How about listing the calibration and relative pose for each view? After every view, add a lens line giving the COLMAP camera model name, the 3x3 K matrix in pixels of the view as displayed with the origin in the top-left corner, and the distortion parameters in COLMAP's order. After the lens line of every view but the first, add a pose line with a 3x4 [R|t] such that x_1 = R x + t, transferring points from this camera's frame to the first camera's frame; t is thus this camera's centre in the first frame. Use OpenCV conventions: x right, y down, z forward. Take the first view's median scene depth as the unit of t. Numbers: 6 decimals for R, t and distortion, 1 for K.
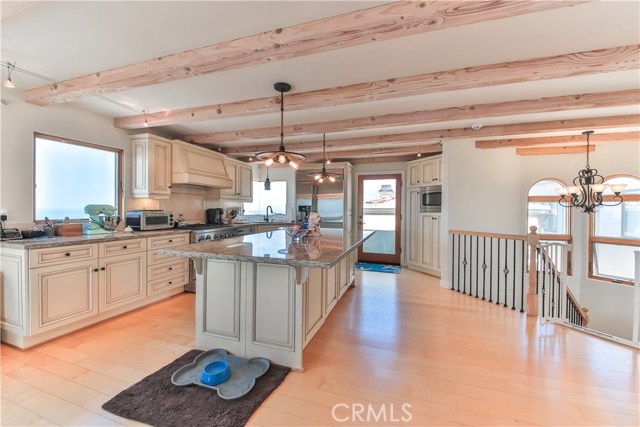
lens RADIAL K [[237.5, 0, 320.0], [0, 237.5, 208.2], [0, 0, 1]] dist [0.000634, -0.010136]
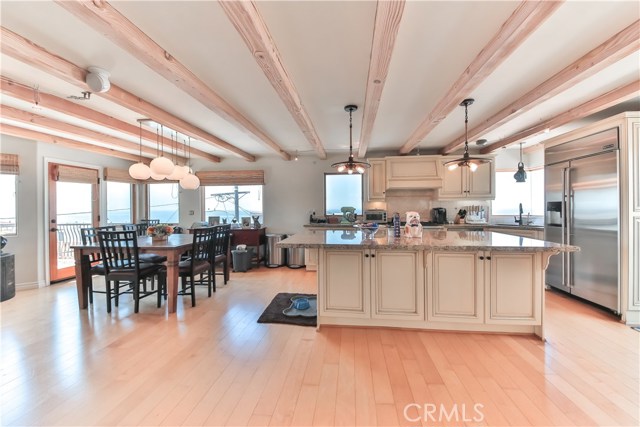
lens RADIAL K [[239.1, 0, 329.2], [0, 239.1, 208.8], [0, 0, 1]] dist [0.000842, -0.007697]
pose [[0.224811, -0.009909, -0.974352, 0.533644], [0.014183, 0.999876, -0.006896, 0.006660], [0.974299, -0.012269, 0.224923, 0.330094]]
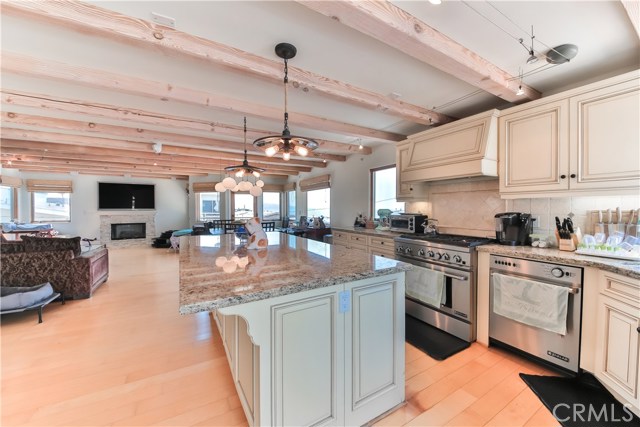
lens RADIAL K [[242.3, 0, 320.0], [0, 242.3, 213.5], [0, 0, 1]] dist [0.001790, -0.007406]
pose [[-0.659278, 0.004741, -0.751884, 0.274420], [-0.002773, 0.999958, 0.008737, -0.000878], [0.751894, 0.007845, -0.659237, 1.157067]]
